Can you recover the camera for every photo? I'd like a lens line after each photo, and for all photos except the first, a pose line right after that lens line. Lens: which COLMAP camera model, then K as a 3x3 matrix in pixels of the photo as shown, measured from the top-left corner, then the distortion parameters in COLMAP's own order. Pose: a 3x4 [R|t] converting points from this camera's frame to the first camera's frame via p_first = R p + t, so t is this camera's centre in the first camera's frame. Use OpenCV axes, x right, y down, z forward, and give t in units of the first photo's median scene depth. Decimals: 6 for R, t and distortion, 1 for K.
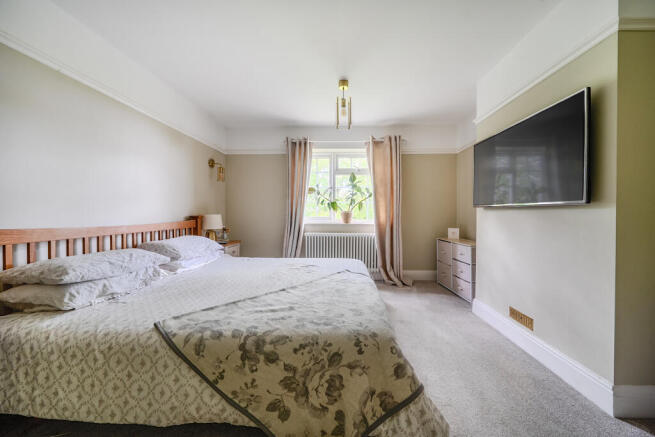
lens RADIAL K [[226.4, 0, 331.6], [0, 226.4, 218.2], [0, 0, 1]] dist [-0.002158, -0.000237]
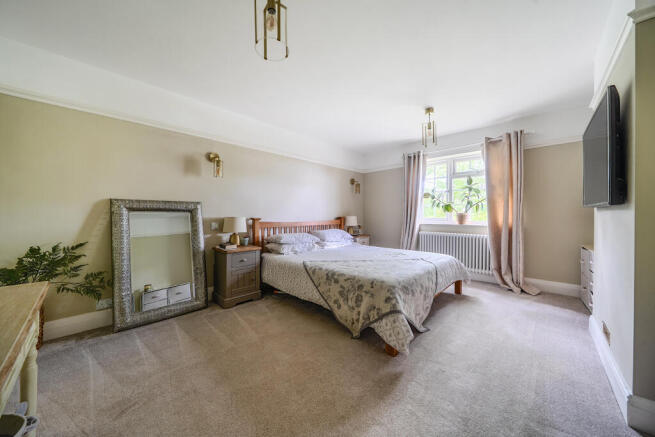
lens RADIAL K [[226.4, 0, 331.6], [0, 226.4, 218.2], [0, 0, 1]] dist [-0.002158, -0.000237]
pose [[0.757056, 0.005014, -0.653331, 0.397357], [-0.008820, 0.999958, -0.002547, 0.002910], [0.653291, 0.007691, 0.757068, -0.247255]]
